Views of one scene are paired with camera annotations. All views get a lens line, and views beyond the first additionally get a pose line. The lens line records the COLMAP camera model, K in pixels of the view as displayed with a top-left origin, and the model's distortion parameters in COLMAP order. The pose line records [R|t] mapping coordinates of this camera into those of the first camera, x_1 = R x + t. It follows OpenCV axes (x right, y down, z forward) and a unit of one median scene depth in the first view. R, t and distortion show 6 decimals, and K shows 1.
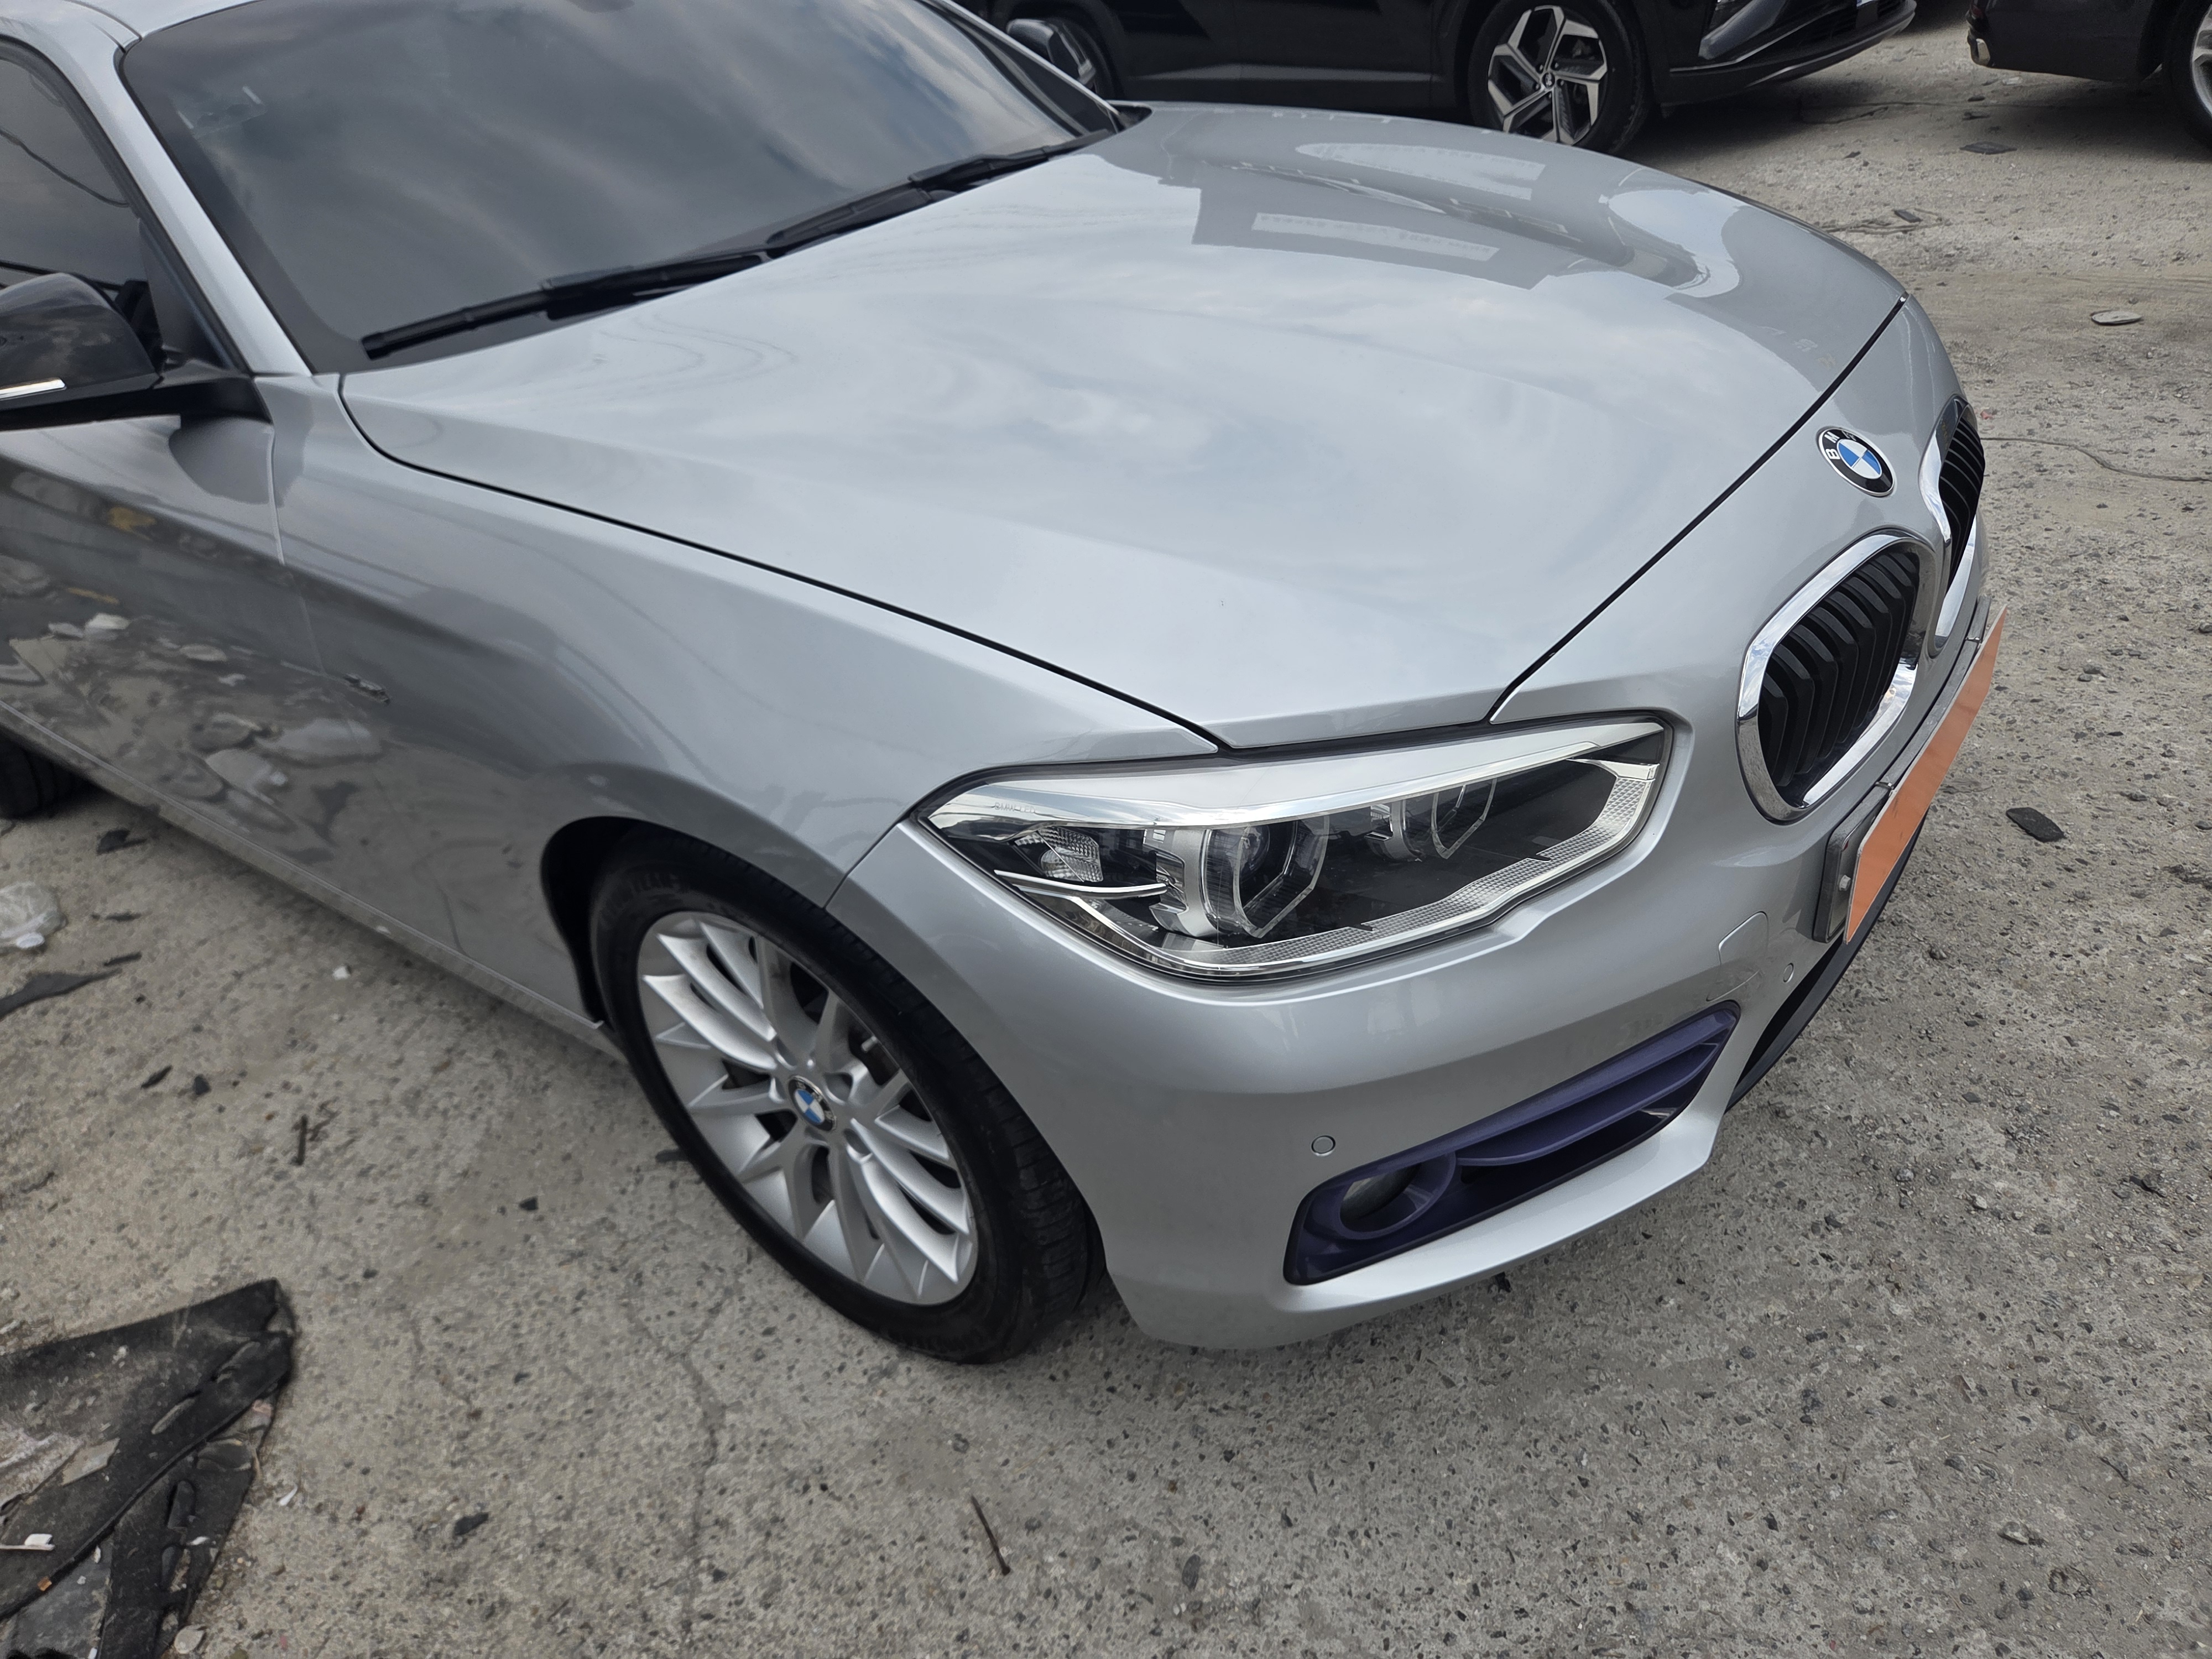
lens RADIAL K [[1478.0, 0, 1098.8], [0, 1478.0, 847.2], [0, 0, 1]] dist [0.061640, -0.063856]
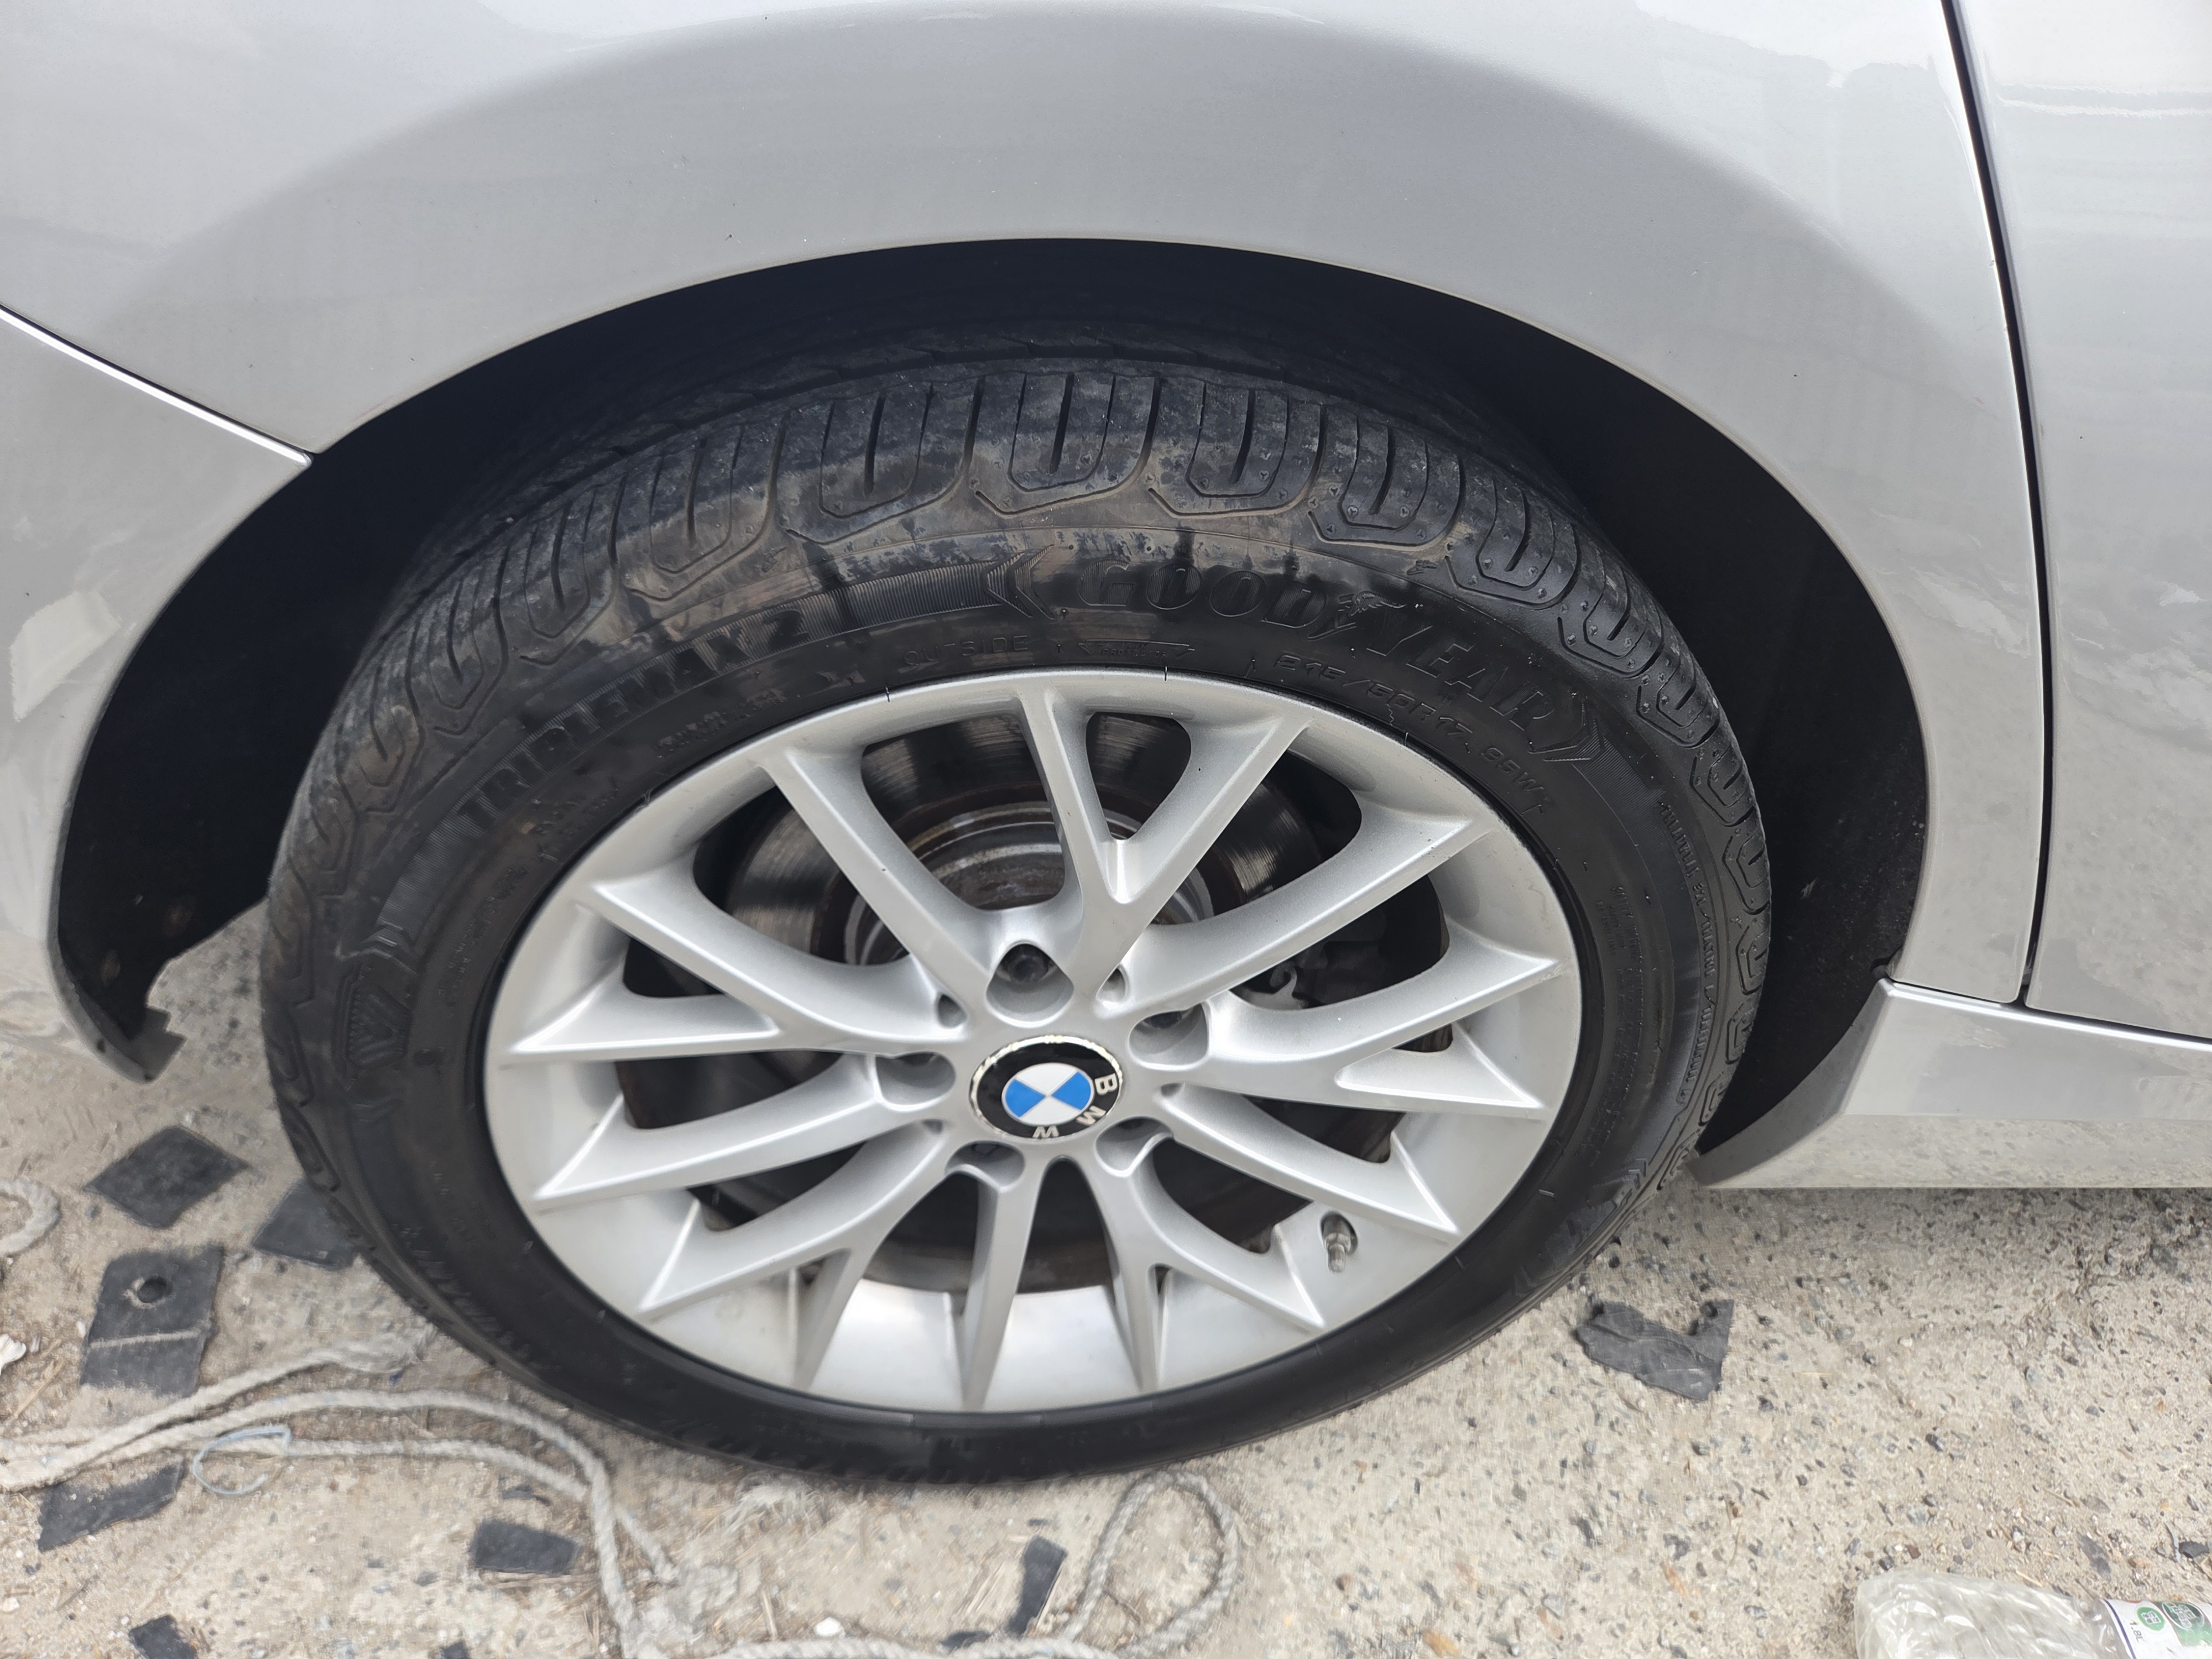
lens RADIAL K [[1492.8, 0, 1089.3], [0, 1492.8, 842.5], [0, 0, 1]] dist [0.036370, -0.037899]
pose [[0.689046, -0.242150, 0.683066, -1.267142], [0.164891, 0.970190, 0.177602, -0.258531], [-0.705710, -0.009745, 0.708434, 1.147126]]
